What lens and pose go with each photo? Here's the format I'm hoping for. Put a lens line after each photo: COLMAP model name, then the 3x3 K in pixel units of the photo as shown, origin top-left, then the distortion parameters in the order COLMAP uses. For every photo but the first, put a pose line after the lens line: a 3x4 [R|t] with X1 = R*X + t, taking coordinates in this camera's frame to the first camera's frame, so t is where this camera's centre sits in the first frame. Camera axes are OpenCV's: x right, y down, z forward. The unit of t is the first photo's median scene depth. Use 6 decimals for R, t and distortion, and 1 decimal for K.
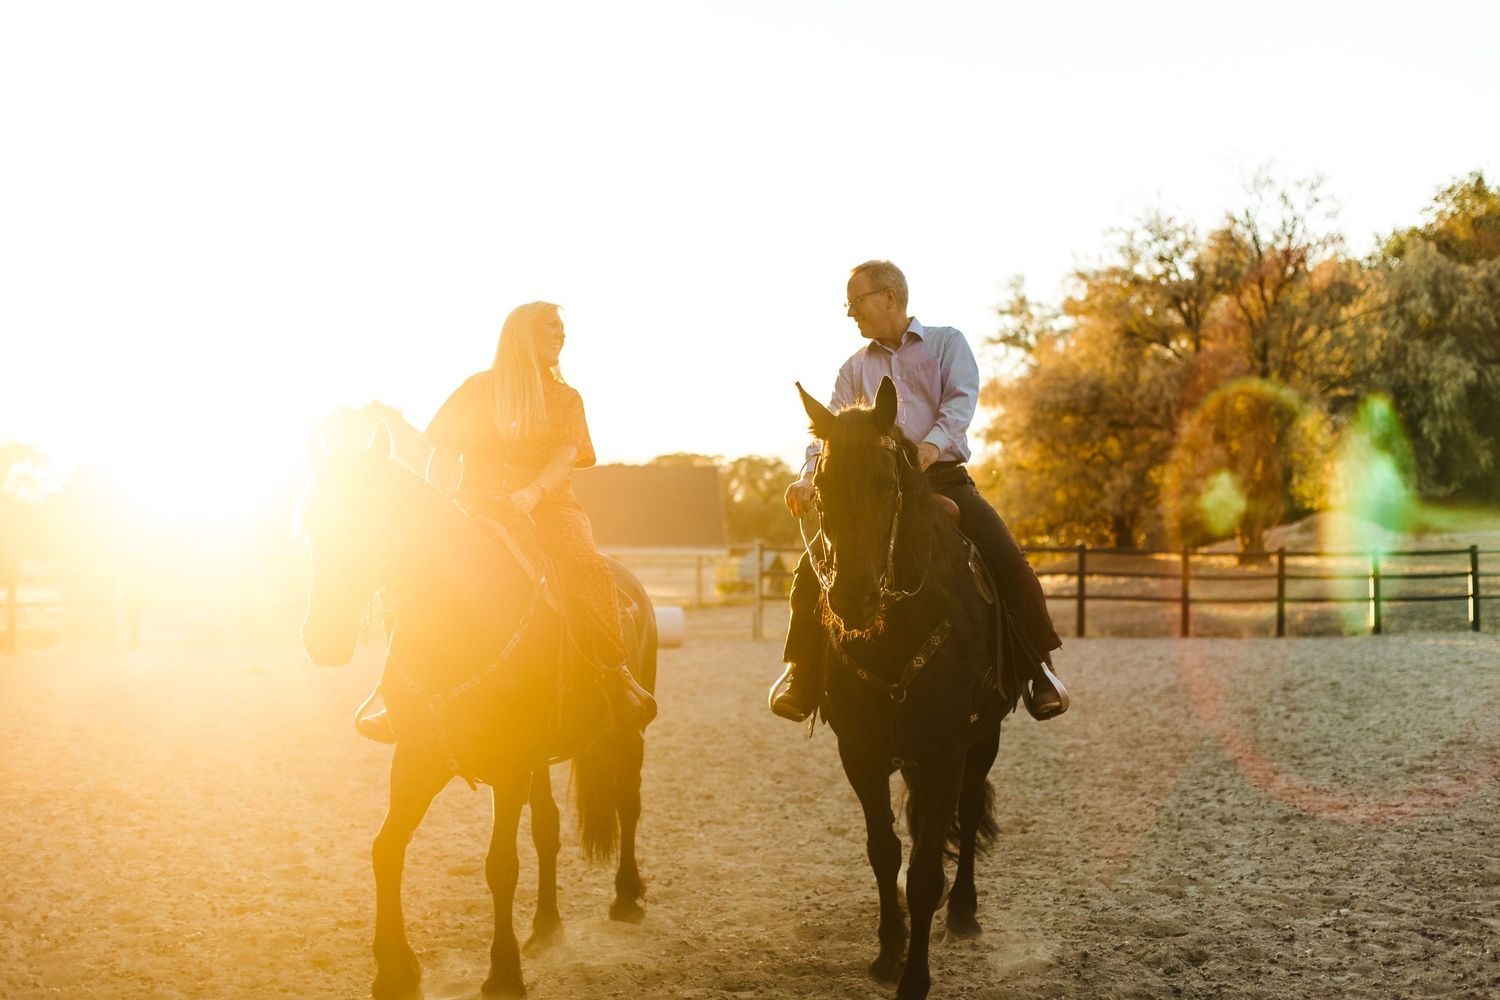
lens RADIAL K [[2159.5, 0, 750.0], [0, 2159.5, 500.0], [0, 0, 1]] dist [-0.002051, -0.004049]
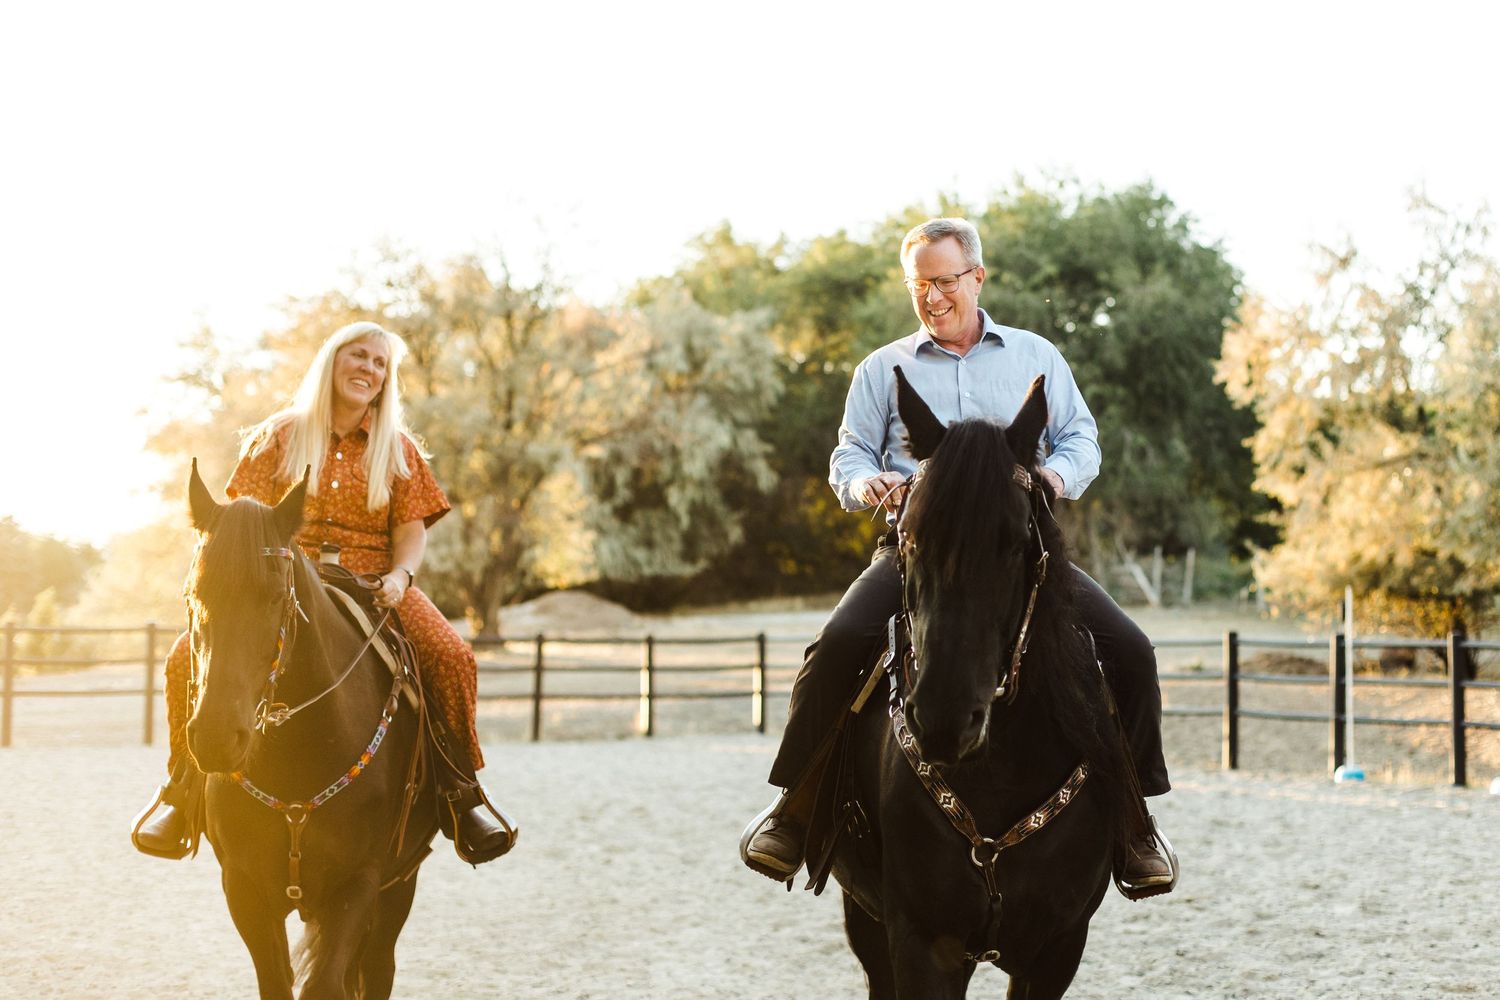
lens RADIAL K [[2204.2, 0, 749.7], [0, 2204.2, 411.1], [0, 0, 1]] dist [-0.021814, -0.092314]
pose [[0.924303, 0.047406, 0.378703, -0.001409], [-0.018330, 0.996625, -0.080020, 0.003053], [-0.381218, 0.067021, 0.922052, 0.165339]]
